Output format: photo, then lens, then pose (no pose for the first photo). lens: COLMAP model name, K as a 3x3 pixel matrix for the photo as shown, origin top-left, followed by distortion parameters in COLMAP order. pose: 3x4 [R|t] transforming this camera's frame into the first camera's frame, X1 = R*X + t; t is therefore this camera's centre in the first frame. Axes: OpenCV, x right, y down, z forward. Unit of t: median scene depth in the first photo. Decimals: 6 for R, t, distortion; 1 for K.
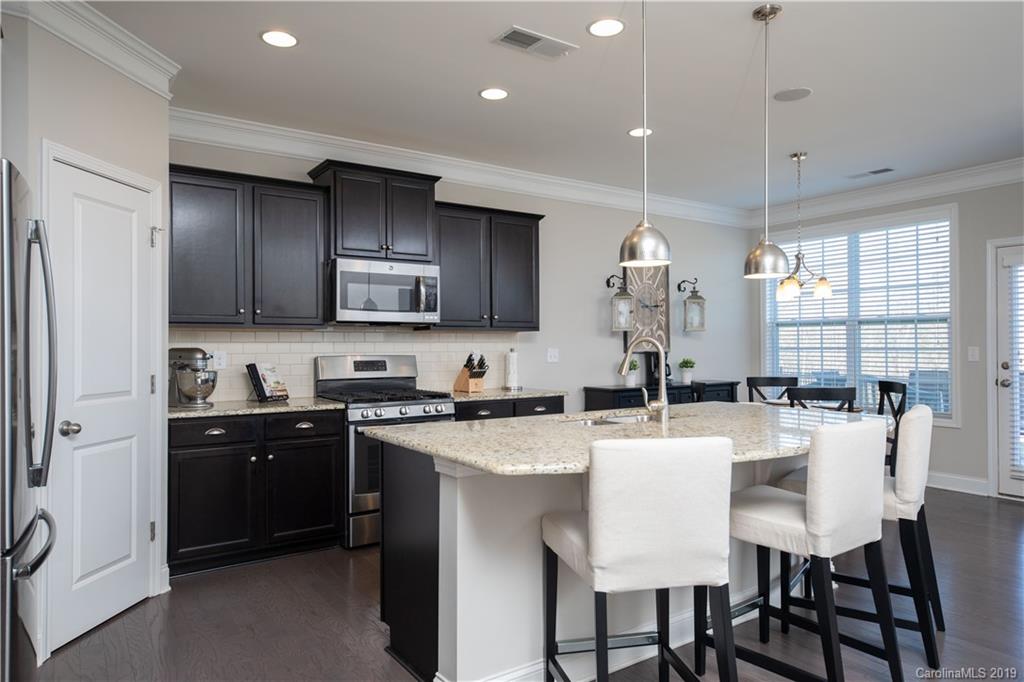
lens RADIAL K [[660.5, 0, 558.1], [0, 660.5, 343.3], [0, 0, 1]] dist [-0.011572, 0.019400]
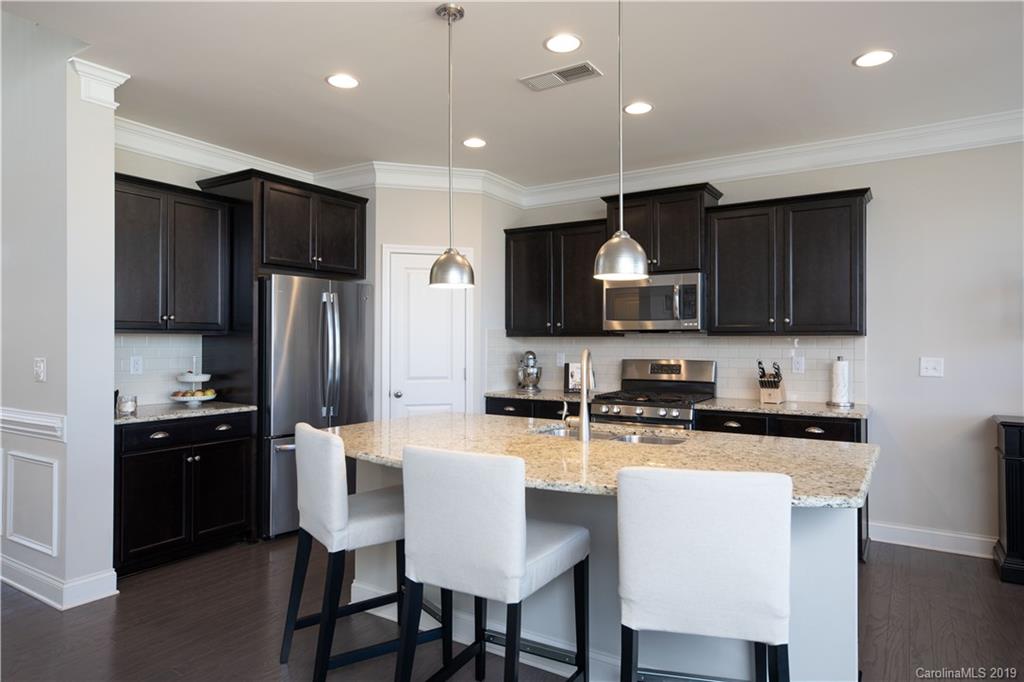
lens RADIAL K [[634.2, 0, 511.9], [0, 634.2, 341.3], [0, 0, 1]] dist [-0.009865, 0.002600]
pose [[0.342083, -0.000641, -0.939669, 0.580480], [-0.002518, 0.999996, -0.001599, -0.009669], [0.939666, 0.002913, 0.342080, 0.372840]]
